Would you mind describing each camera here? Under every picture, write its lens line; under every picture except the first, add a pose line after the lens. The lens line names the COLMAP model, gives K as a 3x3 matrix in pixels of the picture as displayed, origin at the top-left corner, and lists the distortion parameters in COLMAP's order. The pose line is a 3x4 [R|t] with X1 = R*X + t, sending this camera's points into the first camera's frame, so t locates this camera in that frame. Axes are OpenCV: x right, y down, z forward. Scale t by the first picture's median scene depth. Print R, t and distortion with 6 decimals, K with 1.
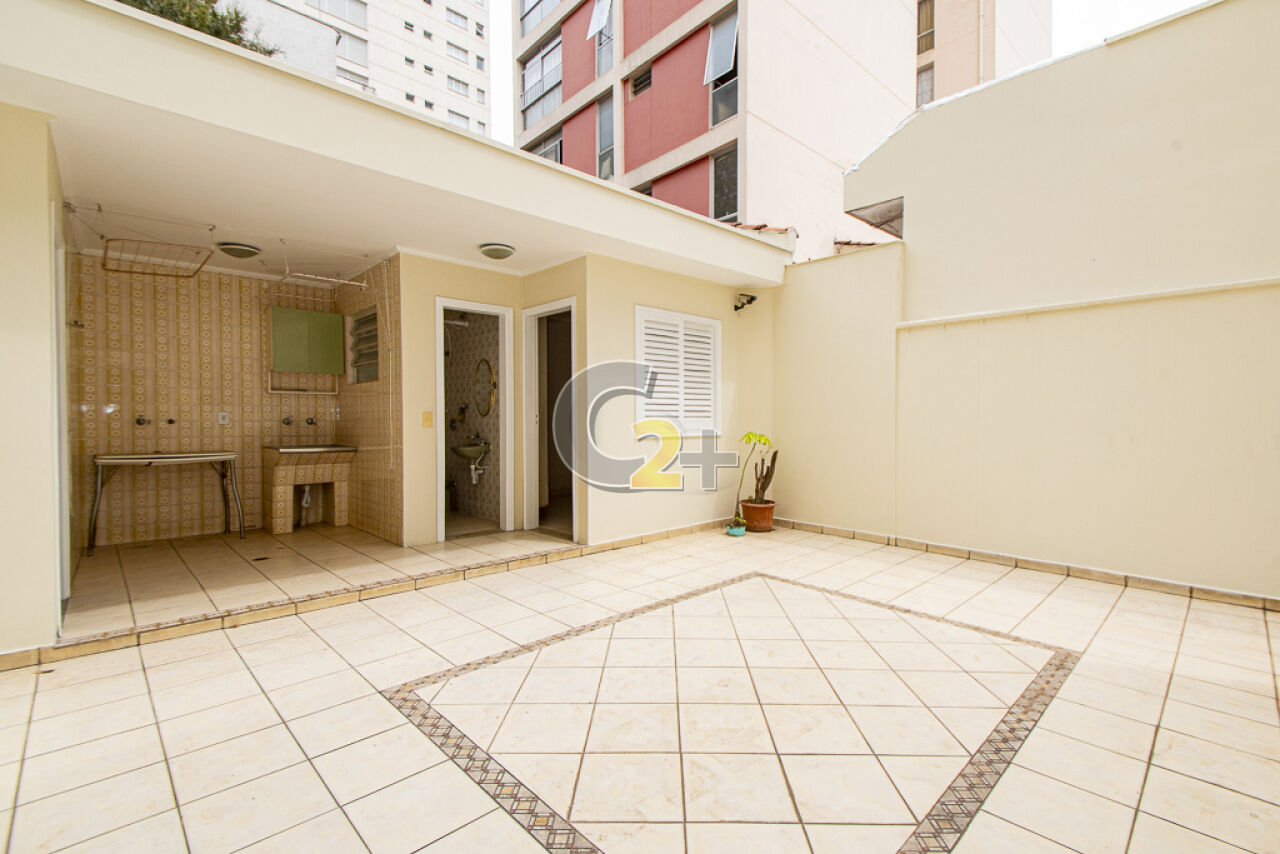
lens RADIAL K [[554.1, 0, 669.5], [0, 554.1, 426.3], [0, 0, 1]] dist [0.038097, -0.017637]
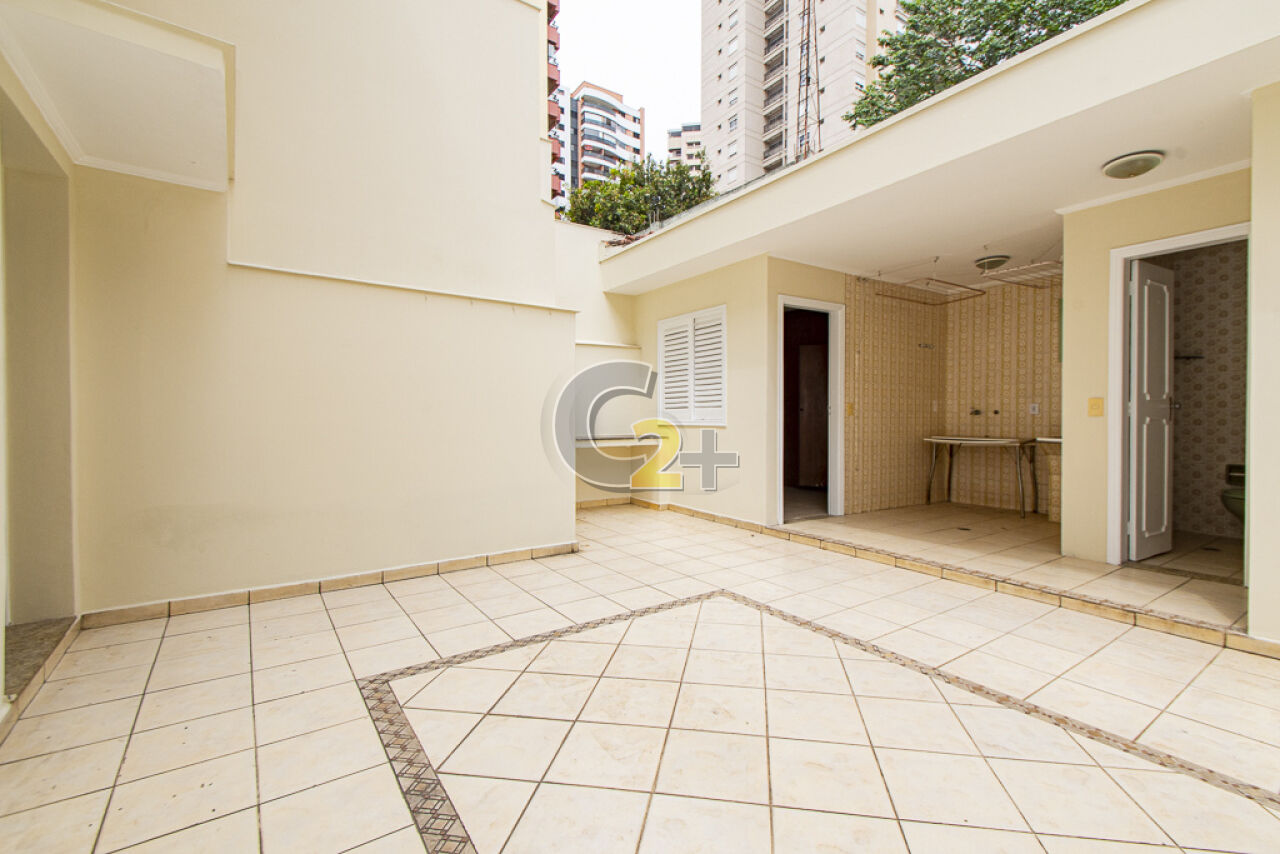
lens RADIAL K [[554.1, 0, 669.5], [0, 554.1, 426.3], [0, 0, 1]] dist [0.038097, -0.017637]
pose [[-0.134824, 0.017453, -0.990716, 0.595906], [-0.010259, 0.999767, 0.019009, 0.008680], [0.990816, 0.012726, -0.134614, 0.655825]]
